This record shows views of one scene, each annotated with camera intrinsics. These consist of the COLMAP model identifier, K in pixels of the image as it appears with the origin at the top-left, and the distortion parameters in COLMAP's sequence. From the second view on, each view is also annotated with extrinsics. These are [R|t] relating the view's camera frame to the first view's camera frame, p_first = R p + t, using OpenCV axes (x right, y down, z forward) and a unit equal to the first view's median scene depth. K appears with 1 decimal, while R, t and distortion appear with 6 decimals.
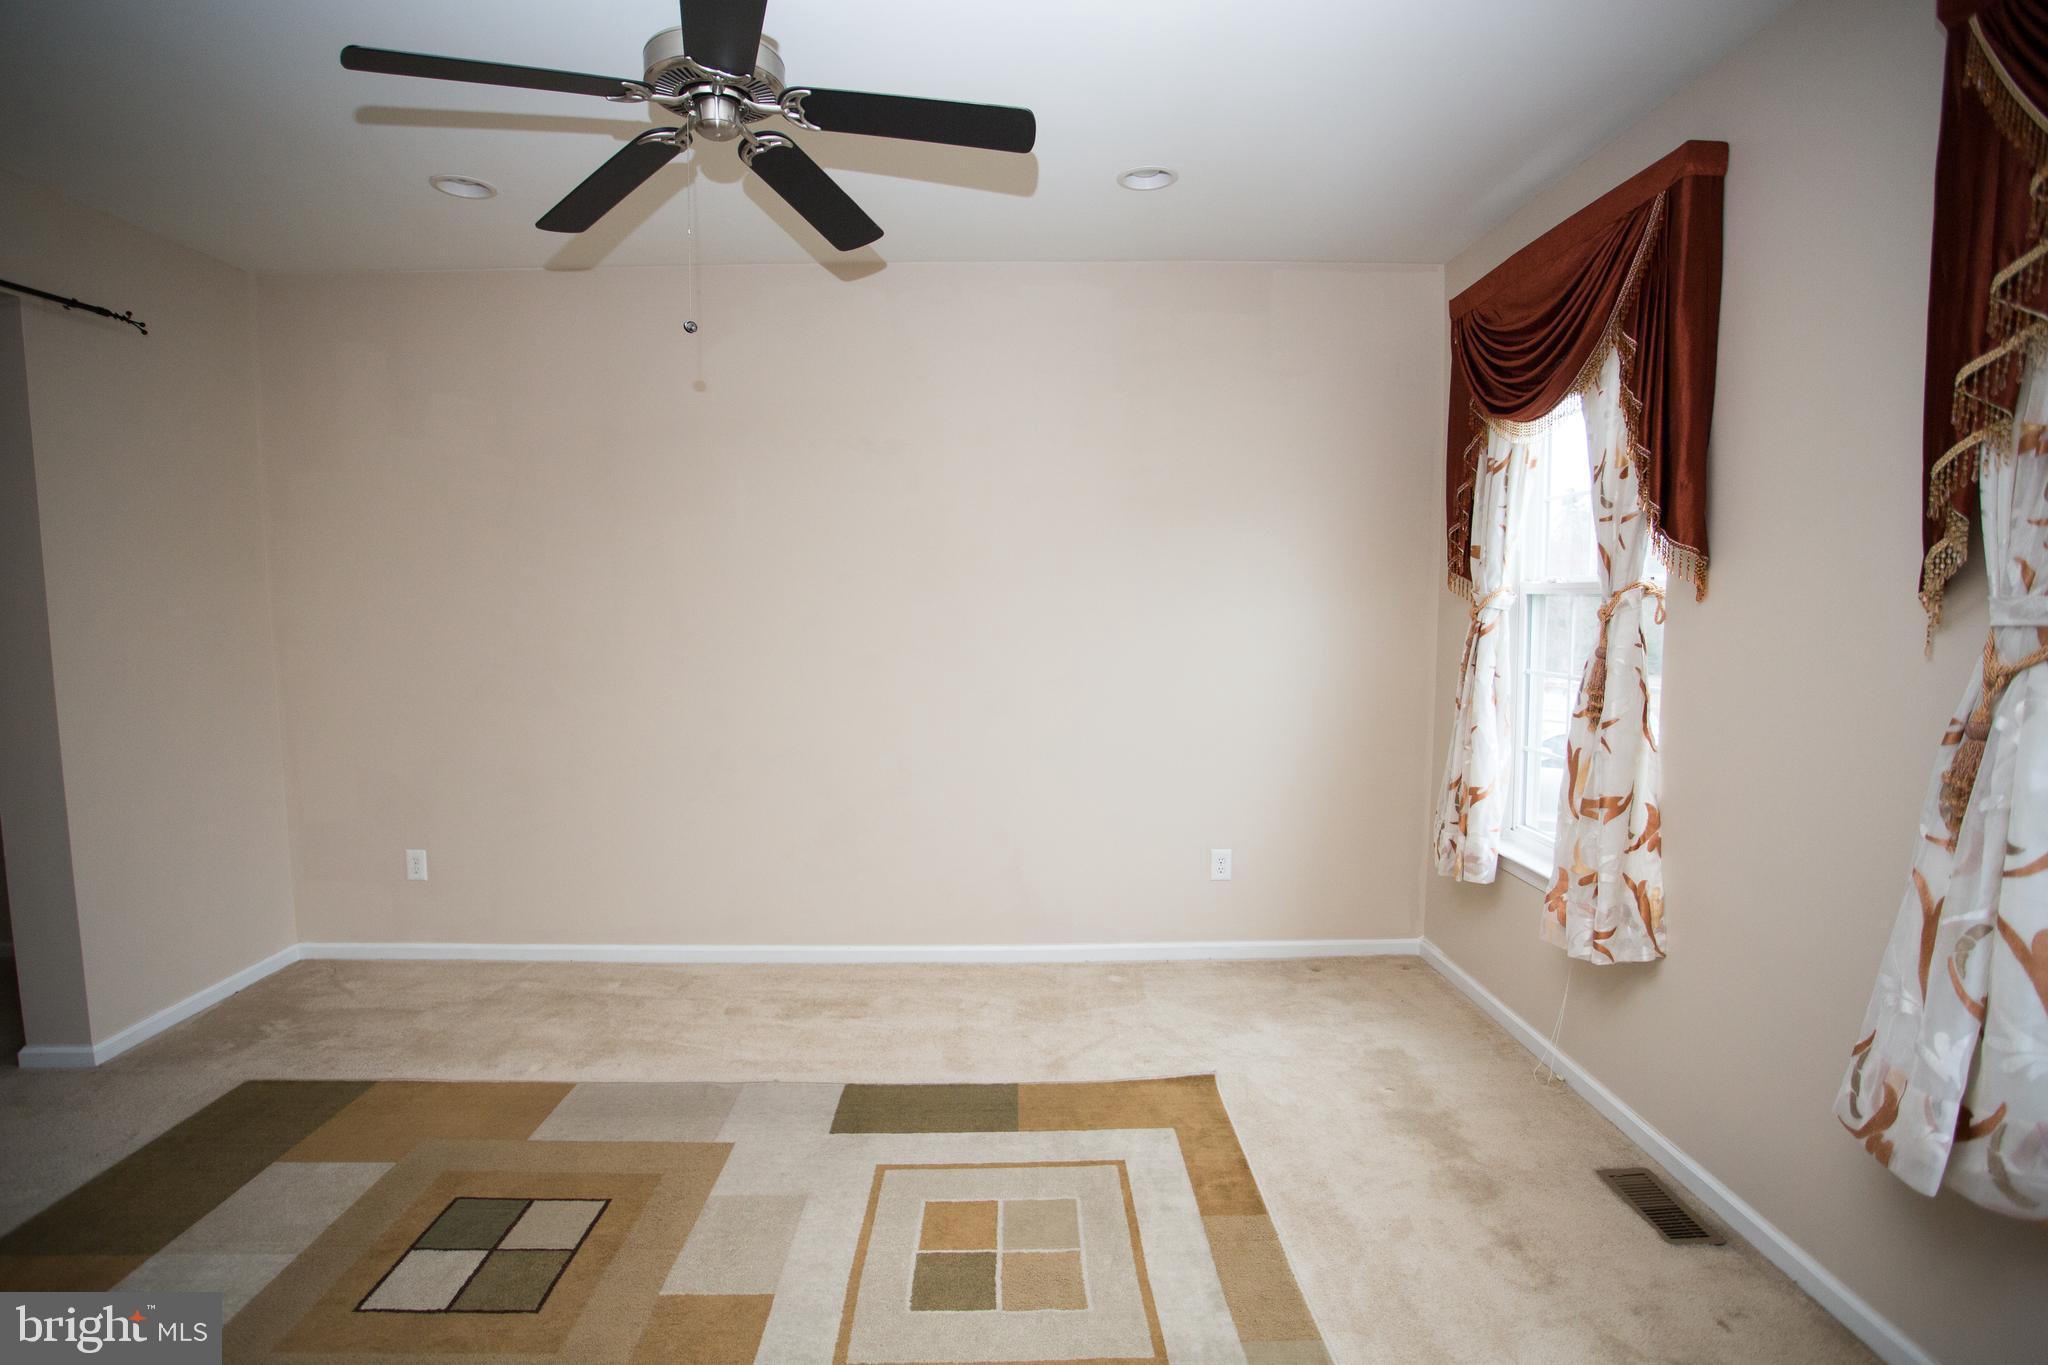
lens RADIAL K [[1000.0, 0, 1014.9], [0, 1000.0, 675.6], [0, 0, 1]] dist [-0.064268, 0.029774]
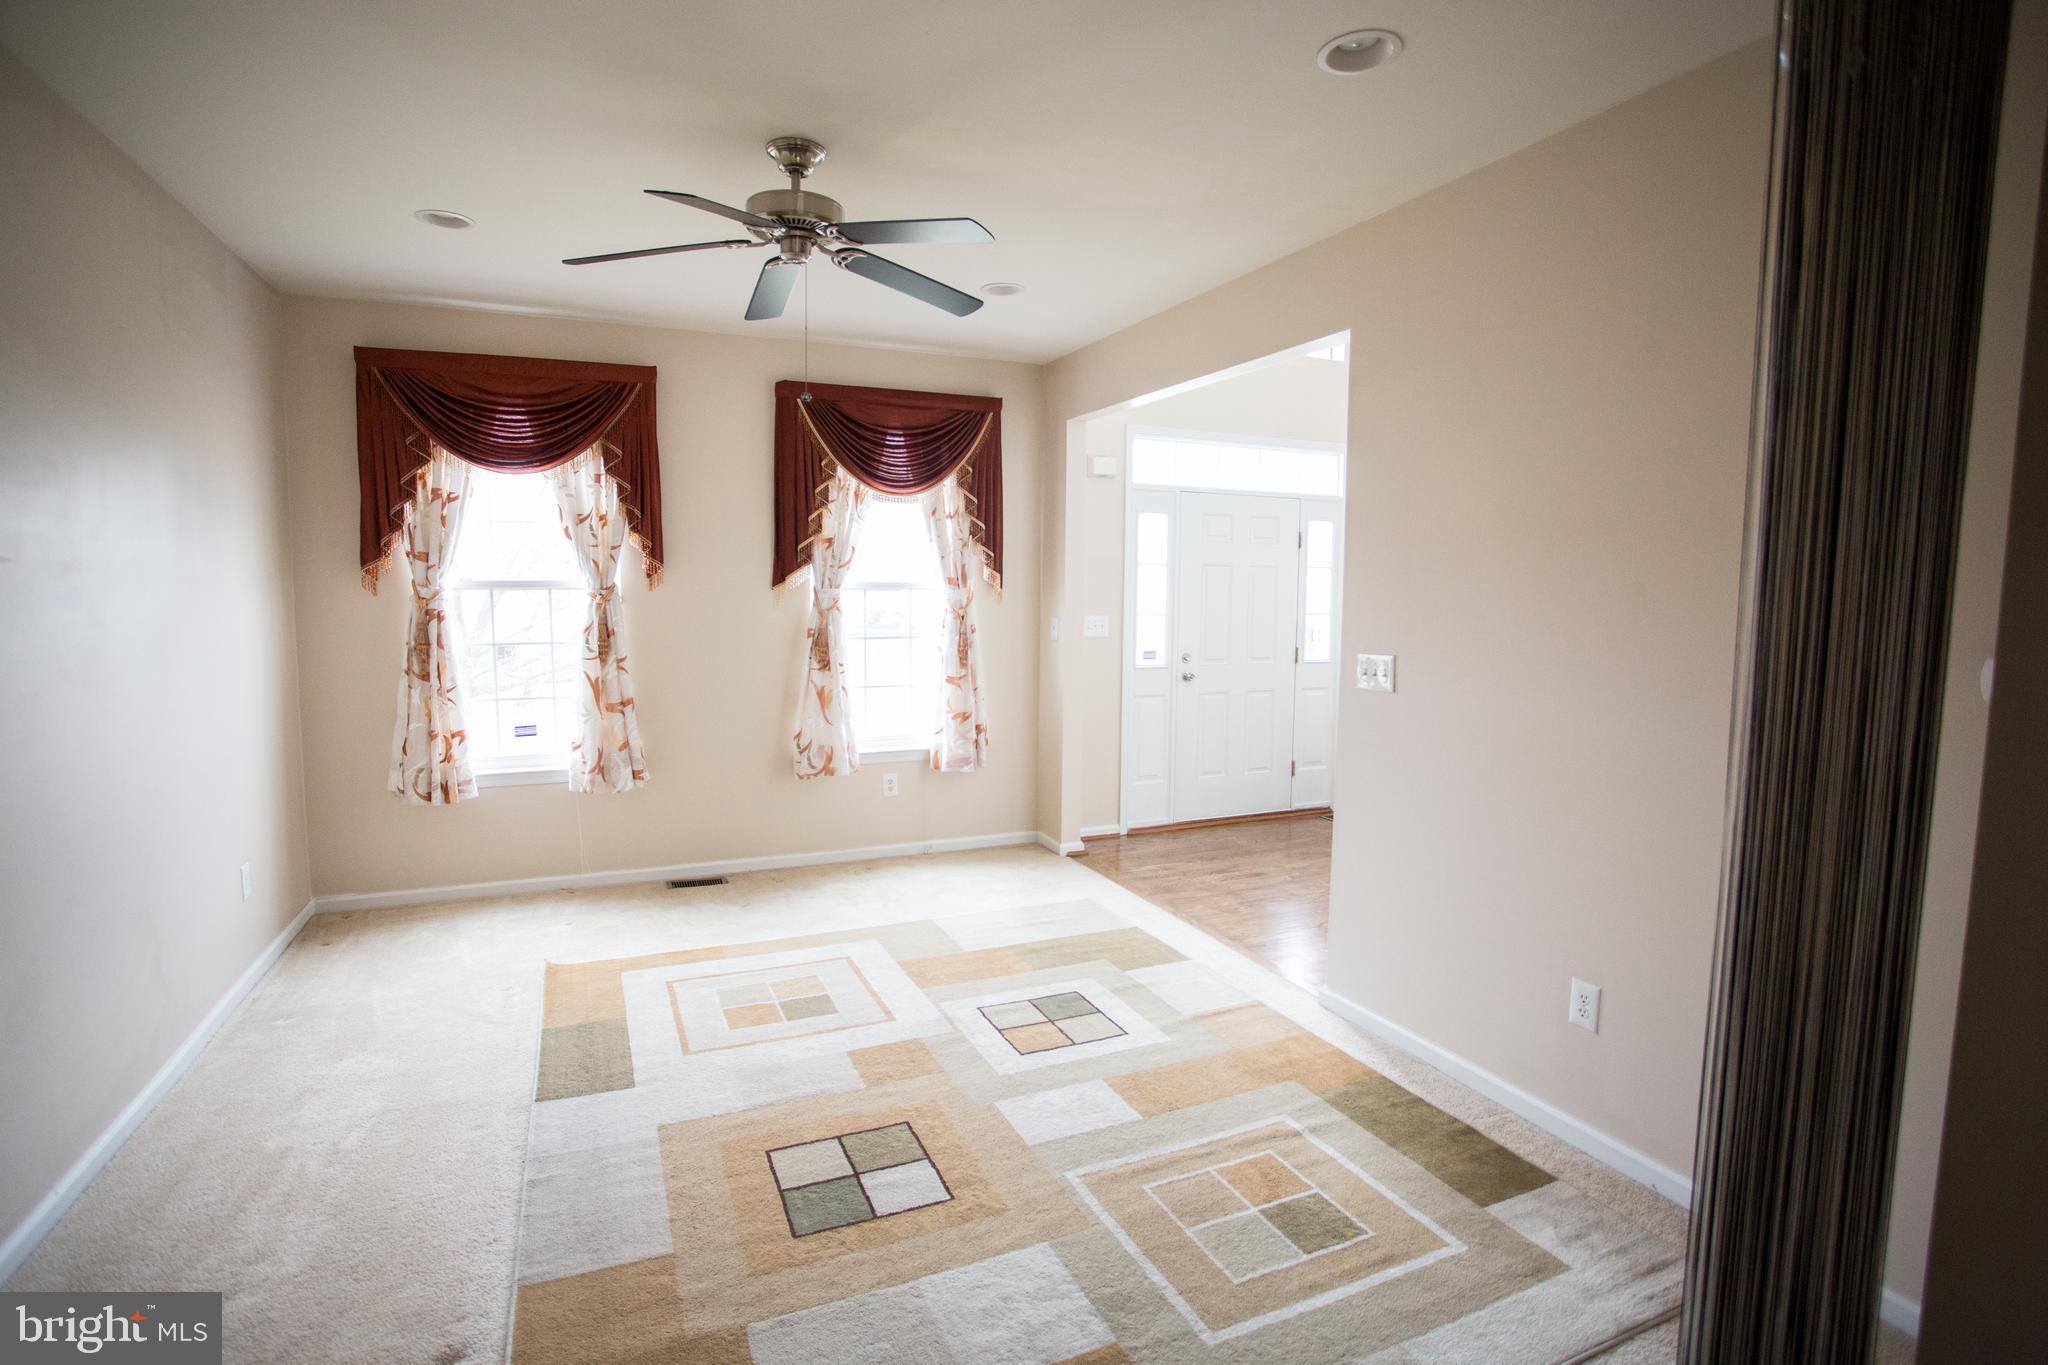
lens RADIAL K [[1000.0, 0, 1014.9], [0, 1000.0, 675.6], [0, 0, 1]] dist [-0.064268, 0.029774]
pose [[-0.390118, -0.076096, 0.917615, -1.247624], [0.073599, 0.990813, 0.113456, -0.069528], [-0.917819, 0.111796, -0.380934, 0.937248]]
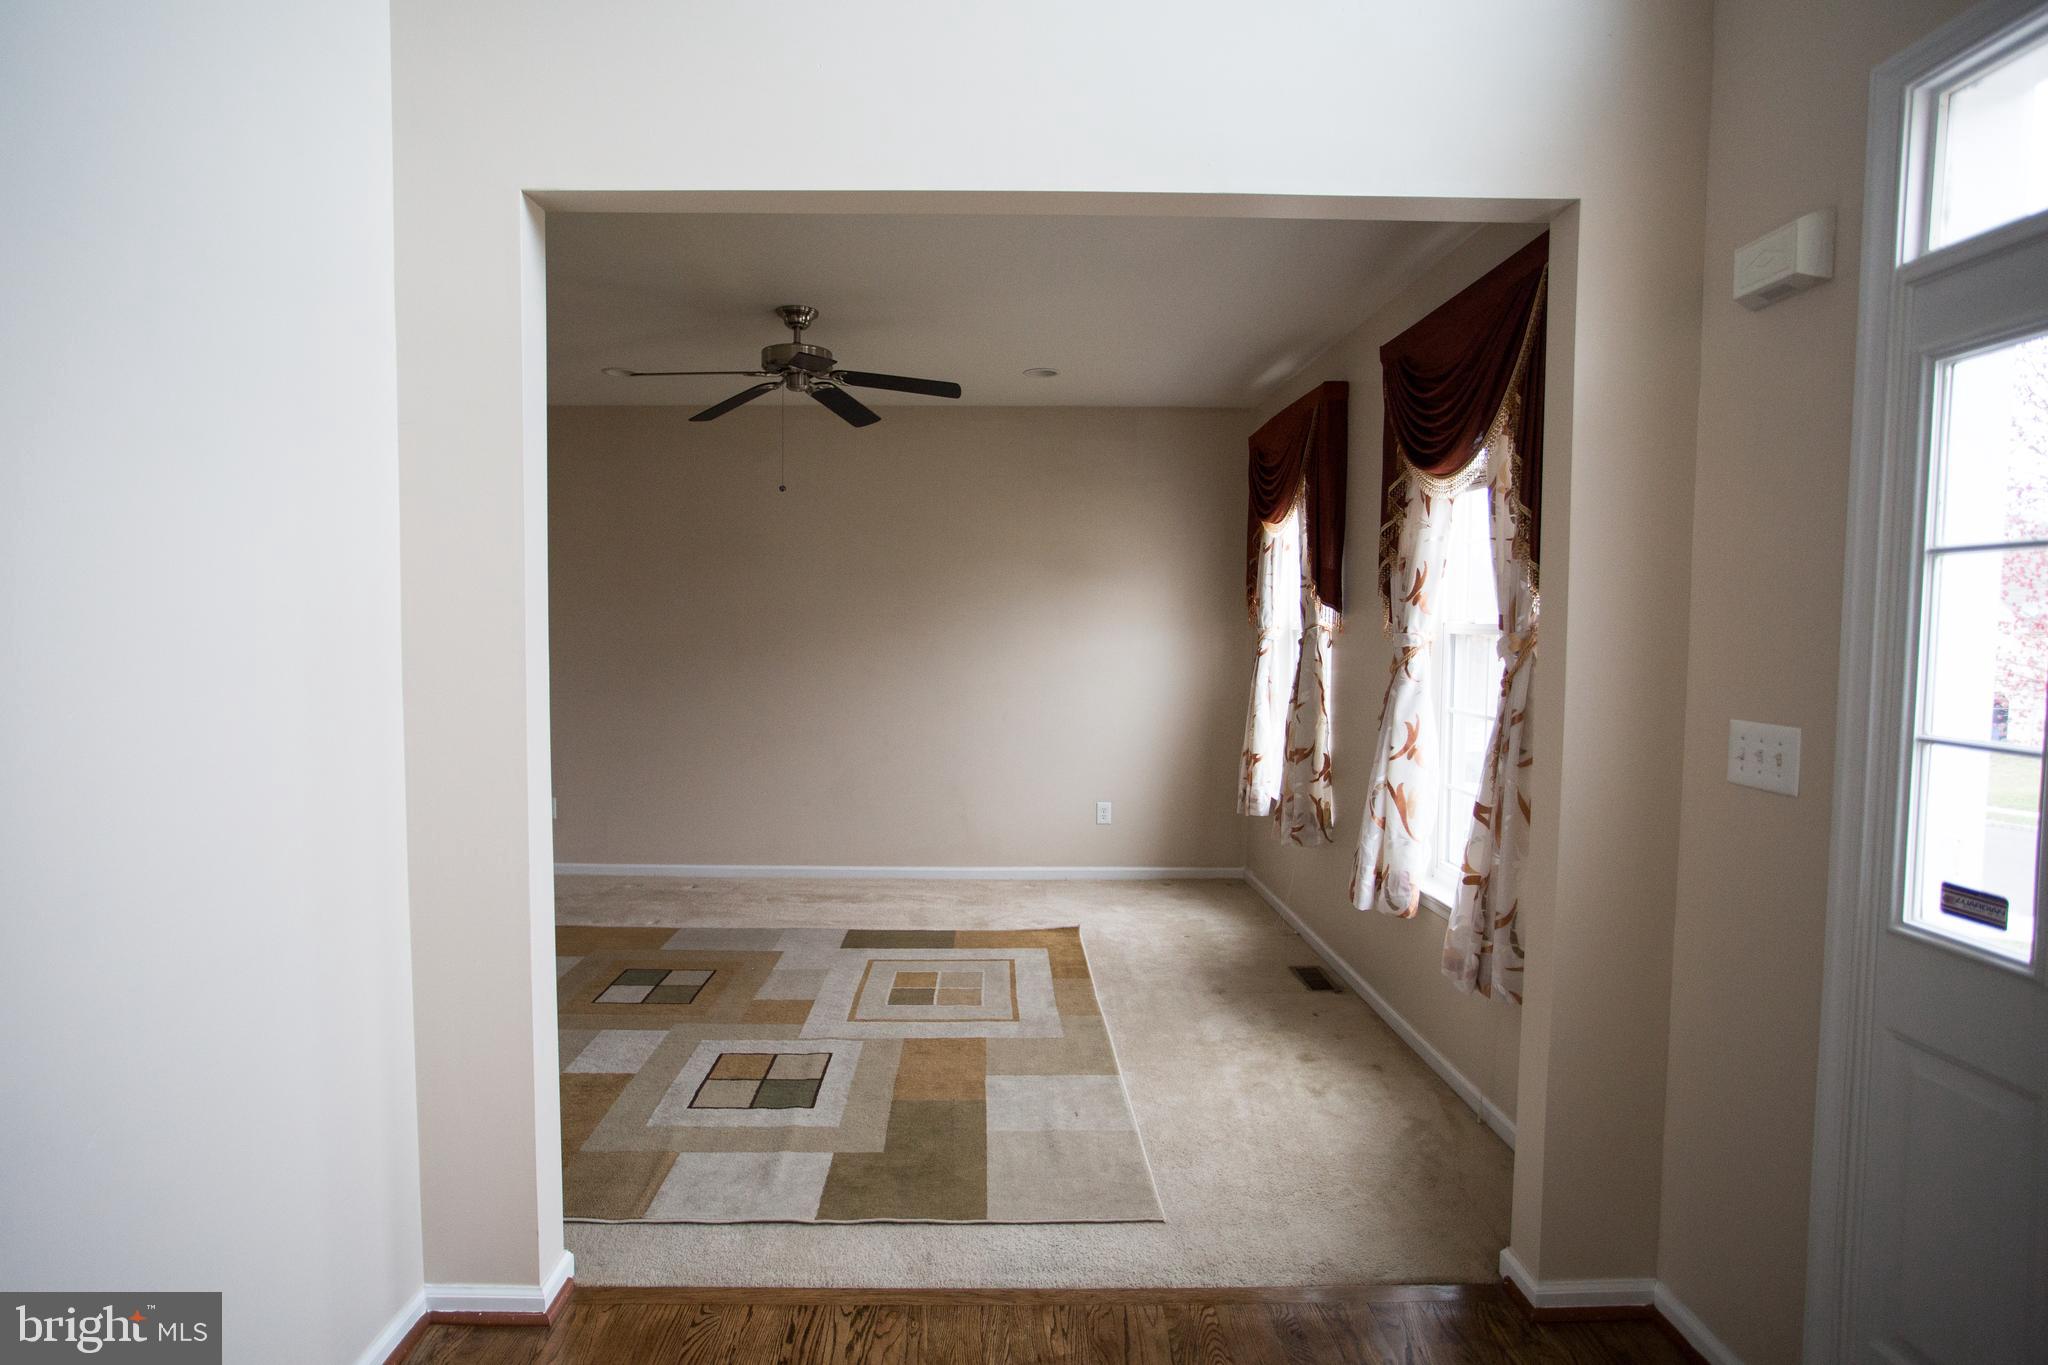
lens RADIAL K [[1000.0, 0, 1014.9], [0, 1000.0, 675.6], [0, 0, 1]] dist [-0.064268, 0.029774]
pose [[0.999793, 0.011401, 0.016854, 0.071291], [-0.010914, 0.999528, -0.028710, 0.046948], [-0.017173, 0.028520, 0.999446, -0.670858]]
